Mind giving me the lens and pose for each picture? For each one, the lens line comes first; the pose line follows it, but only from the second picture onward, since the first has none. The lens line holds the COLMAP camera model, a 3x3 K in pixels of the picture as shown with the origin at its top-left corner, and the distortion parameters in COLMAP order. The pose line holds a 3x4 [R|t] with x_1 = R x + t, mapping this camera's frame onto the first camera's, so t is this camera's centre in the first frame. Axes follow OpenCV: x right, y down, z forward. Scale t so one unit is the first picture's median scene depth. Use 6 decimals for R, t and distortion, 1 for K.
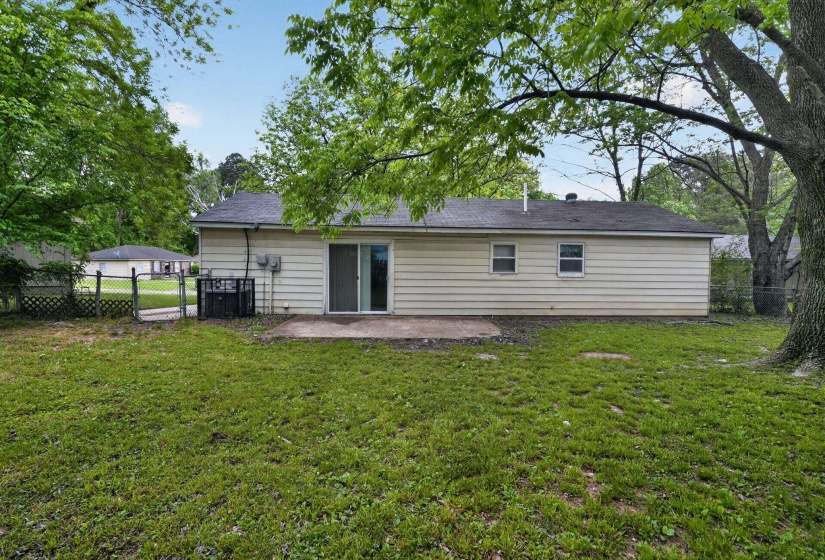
lens RADIAL K [[372.7, 0, 411.7], [0, 372.7, 286.5], [0, 0, 1]] dist [-0.019337, -0.000150]
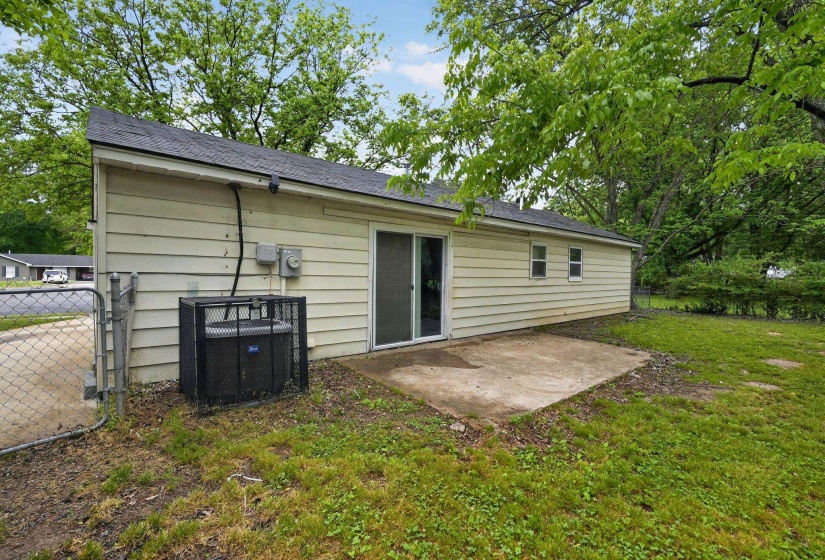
lens RADIAL K [[366.1, 0, 412.5], [0, 366.1, 280.0], [0, 0, 1]] dist [-0.013979, 0.000738]
pose [[0.799192, -0.011338, 0.600969, -0.518467], [0.024380, 0.999611, -0.013562, -0.027331], [-0.600581, 0.025490, 0.799158, 0.496904]]
